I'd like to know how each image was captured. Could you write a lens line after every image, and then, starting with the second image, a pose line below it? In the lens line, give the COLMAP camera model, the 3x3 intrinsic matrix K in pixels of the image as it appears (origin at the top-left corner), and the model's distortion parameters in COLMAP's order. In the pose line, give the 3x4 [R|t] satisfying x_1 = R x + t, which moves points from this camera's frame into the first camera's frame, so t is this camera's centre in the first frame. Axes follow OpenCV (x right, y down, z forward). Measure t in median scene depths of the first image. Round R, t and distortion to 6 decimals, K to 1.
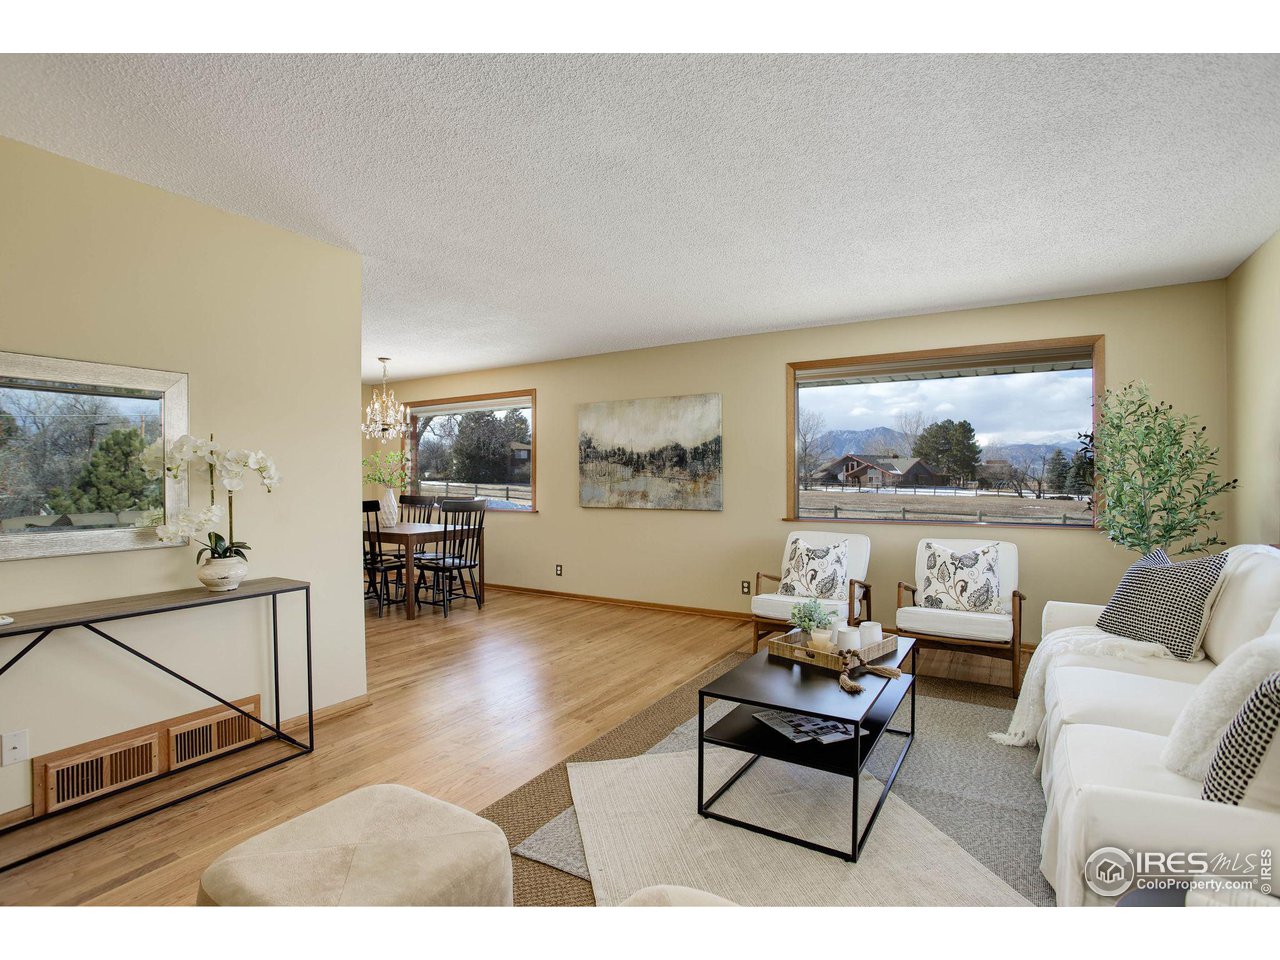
lens RADIAL K [[629.0, 0, 641.7], [0, 629.0, 478.4], [0, 0, 1]] dist [-0.058928, 0.026393]
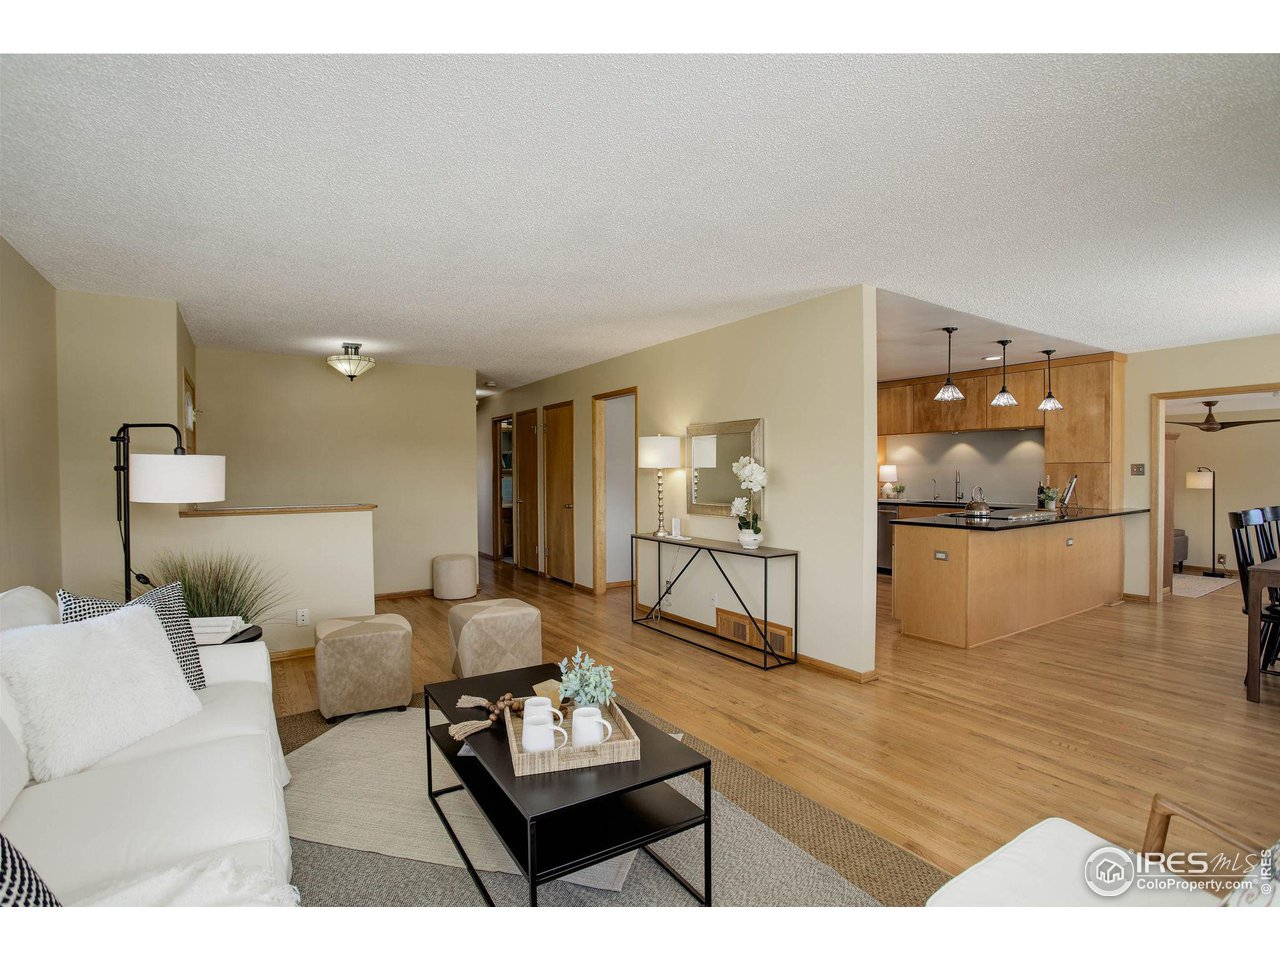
lens RADIAL K [[629.0, 0, 640.0], [0, 629.0, 484.0], [0, 0, 1]] dist [-0.058928, 0.026393]
pose [[-0.430354, 0.029040, -0.902193, 0.440179], [0.007886, 0.999565, 0.028413, -0.019613], [0.902626, 0.005113, -0.430395, 0.662104]]
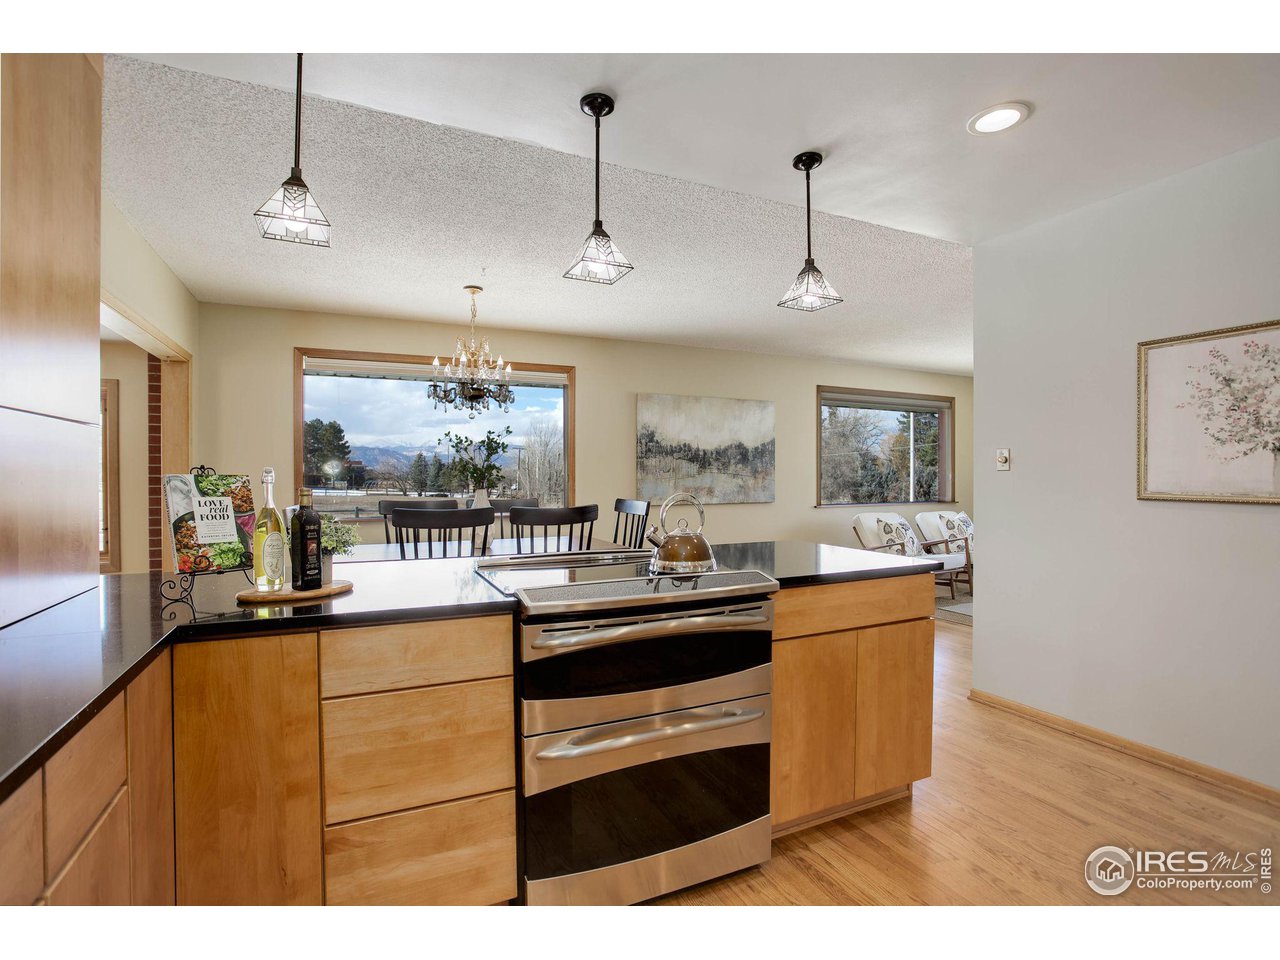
lens RADIAL K [[629.0, 0, 639.0], [0, 629.0, 481.3], [0, 0, 1]] dist [-0.058928, 0.026393]
pose [[0.552932, -0.004975, 0.833212, -0.950414], [0.001291, 0.999986, 0.005115, 0.005565], [-0.833226, -0.001753, 0.552930, 0.545917]]
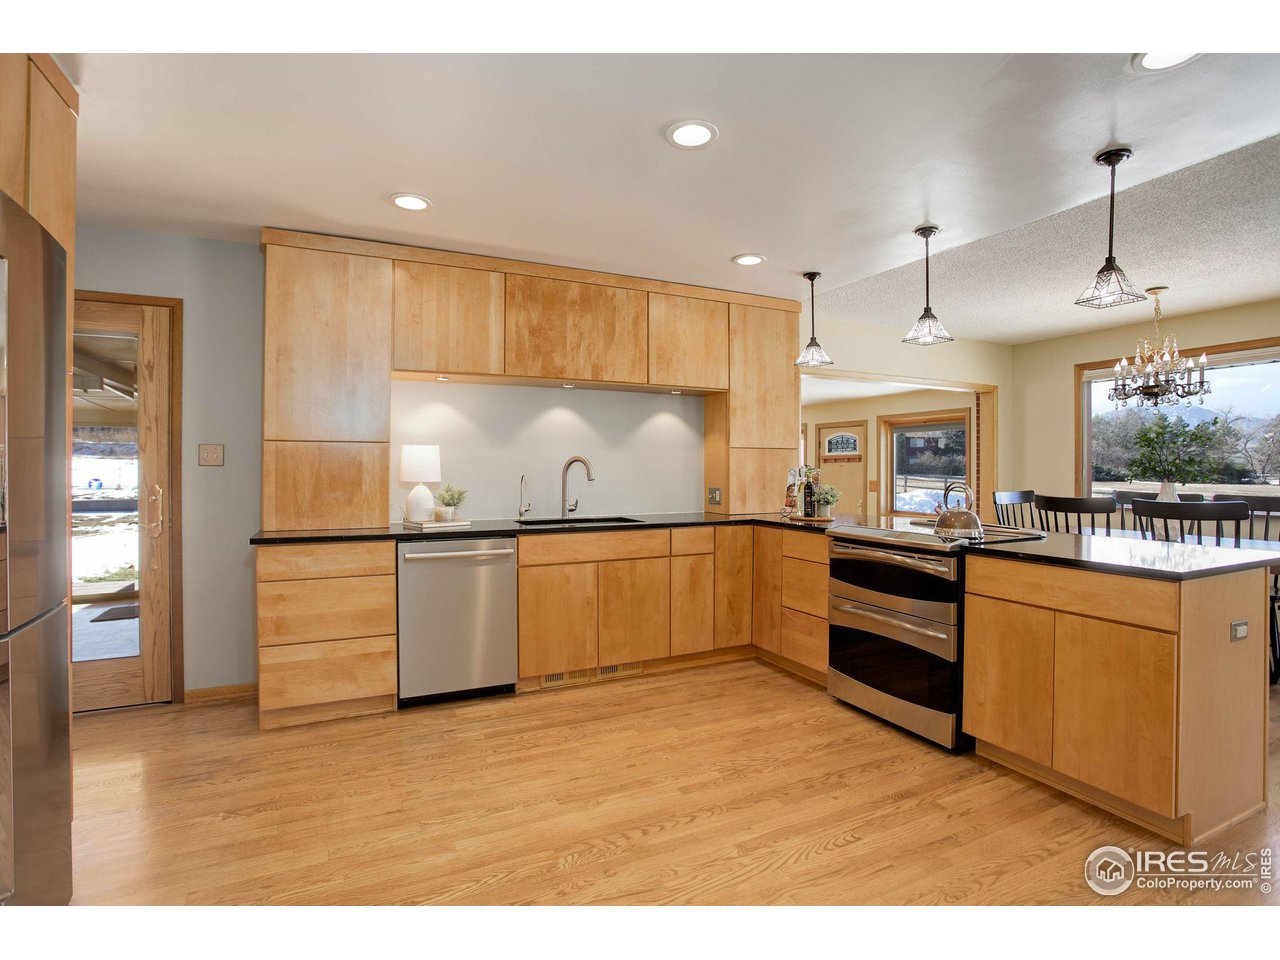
lens RADIAL K [[629.0, 0, 637.6], [0, 629.0, 461.3], [0, 0, 1]] dist [-0.058928, 0.026393]
pose [[0.837084, 0.000461, -0.547074, -0.585178], [-0.007105, 0.999924, -0.010028, 0.004279], [0.547028, 0.012281, 0.837024, 0.164204]]
